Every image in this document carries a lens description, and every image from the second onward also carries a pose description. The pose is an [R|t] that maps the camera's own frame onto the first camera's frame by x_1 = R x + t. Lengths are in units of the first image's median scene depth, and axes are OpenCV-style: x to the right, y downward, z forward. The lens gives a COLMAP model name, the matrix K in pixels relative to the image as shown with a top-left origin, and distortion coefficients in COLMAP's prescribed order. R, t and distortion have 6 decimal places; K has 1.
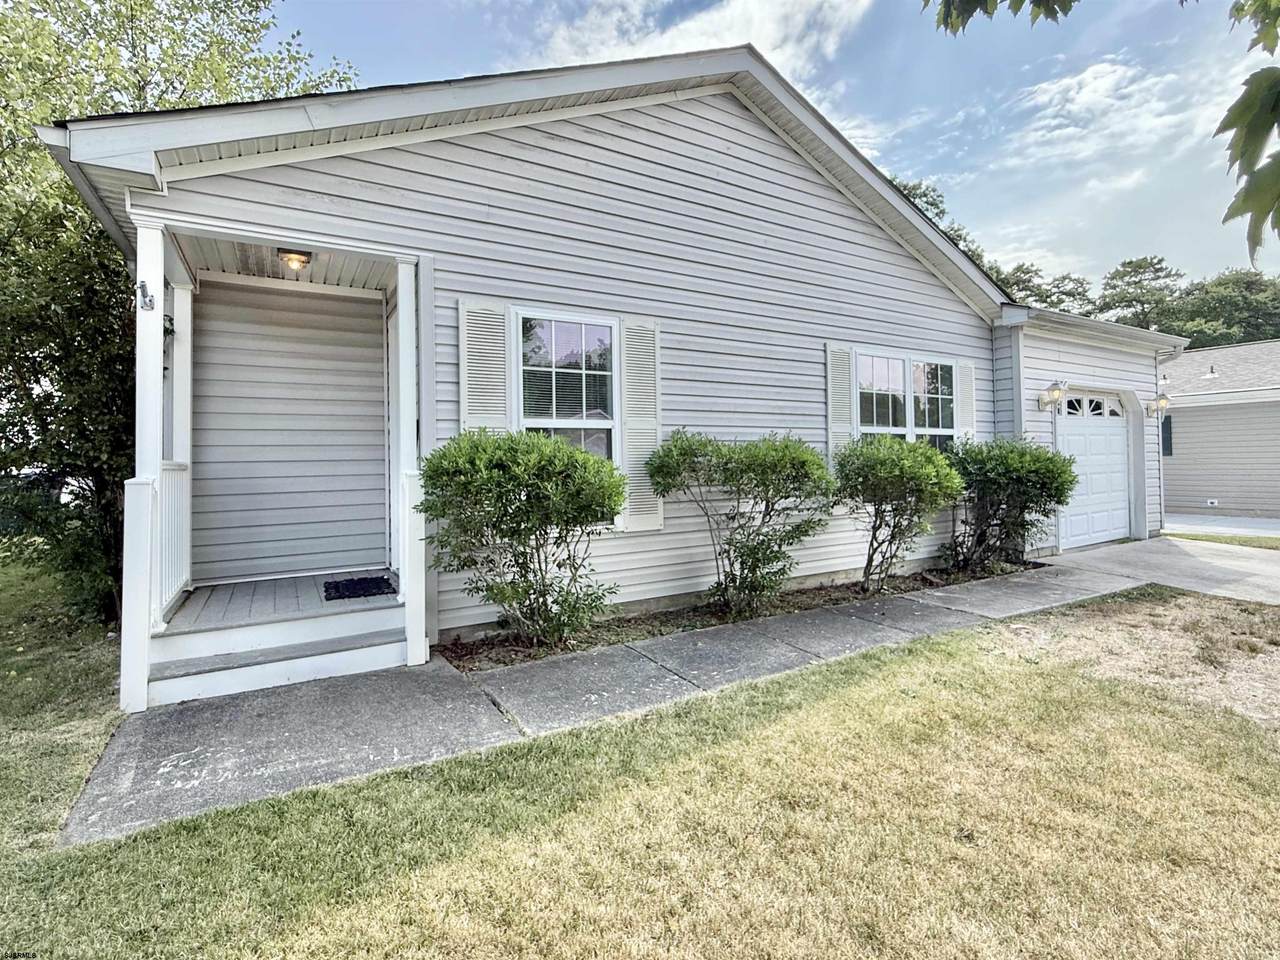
lens RADIAL K [[603.6, 0, 638.8], [0, 603.6, 450.0], [0, 0, 1]] dist [-0.000223, -0.000001]
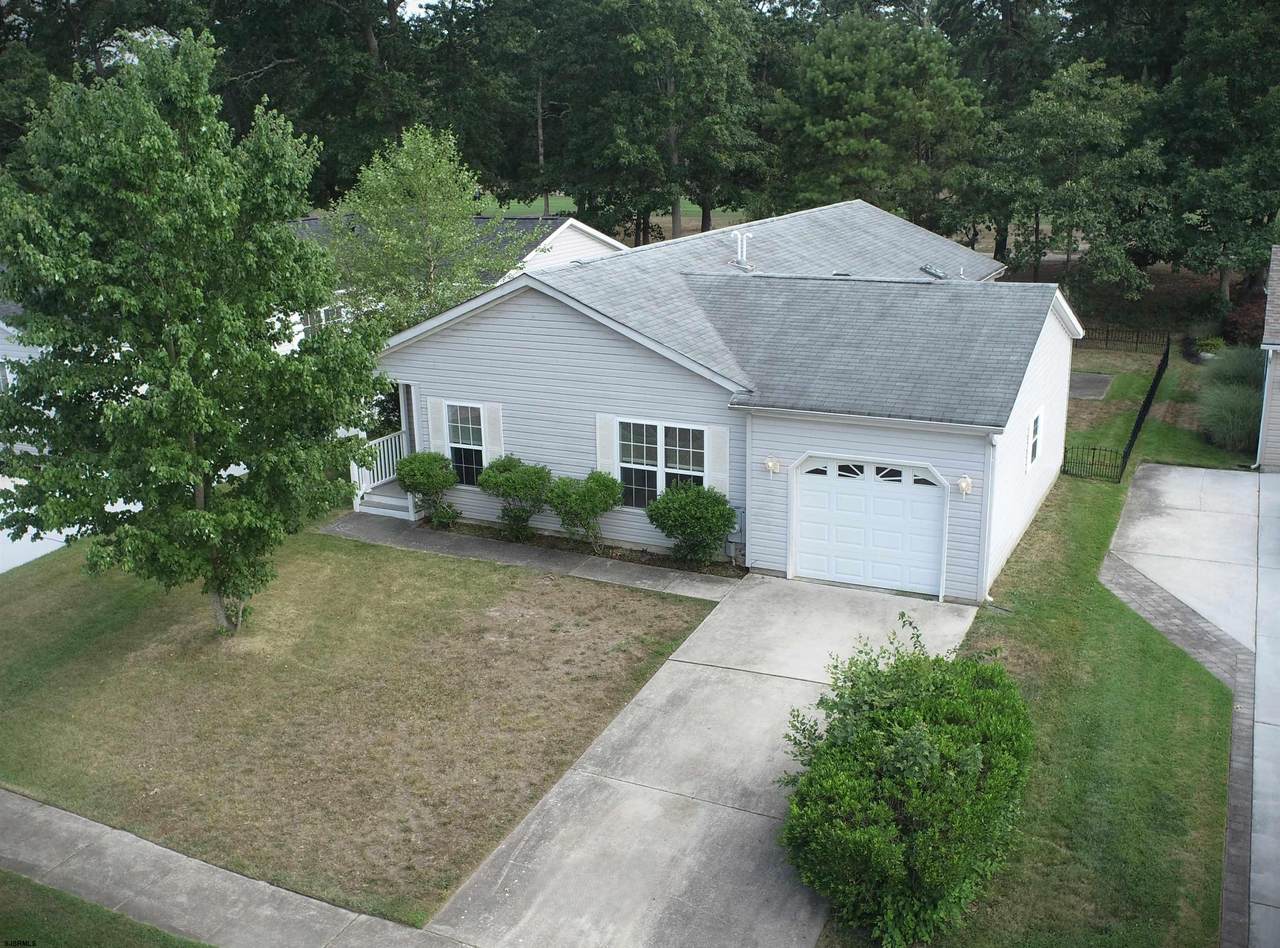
lens RADIAL K [[1350.6, 0, 640.0], [0, 1350.6, 474.0], [0, 0, 1]] dist [-0.091978, -0.002036]
pose [[0.545261, 0.239048, -0.803459, 4.298055], [0.032973, 0.951619, 0.305506, -1.451552], [0.837618, -0.193073, 0.510999, -1.126244]]
